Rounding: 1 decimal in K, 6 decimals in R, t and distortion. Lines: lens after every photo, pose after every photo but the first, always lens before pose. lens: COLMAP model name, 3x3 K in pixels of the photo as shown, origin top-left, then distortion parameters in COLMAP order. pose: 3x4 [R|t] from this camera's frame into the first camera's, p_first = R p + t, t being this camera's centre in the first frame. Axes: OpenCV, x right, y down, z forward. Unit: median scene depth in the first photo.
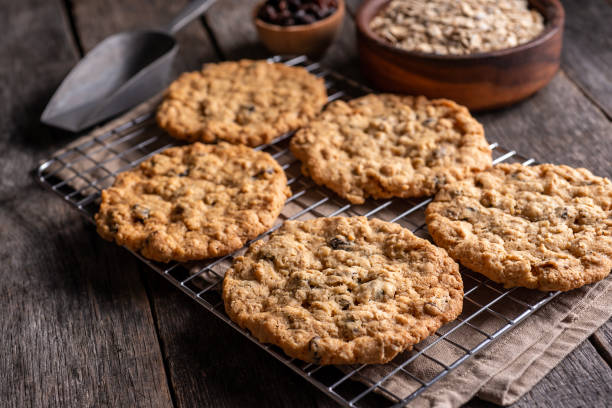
lens RADIAL K [[1164.8, 0, 302.6], [0, 1164.8, 201.0], [0, 0, 1]] dist [-0.045086, 0.000000]
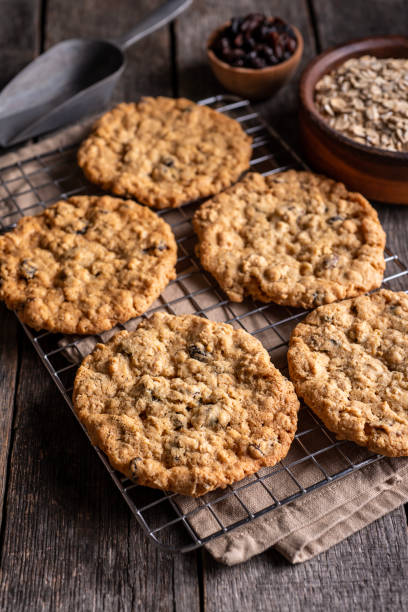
lens RADIAL K [[1164.8, 0, 205.2], [0, 1164.8, 309.0], [0, 0, 1]] dist [-0.045086, 0.000000]
pose [[0.974608, 0.198014, -0.104550, 0.134833], [-0.169032, 0.956821, 0.236478, -0.237001], [0.146861, -0.212800, 0.965996, 0.018066]]
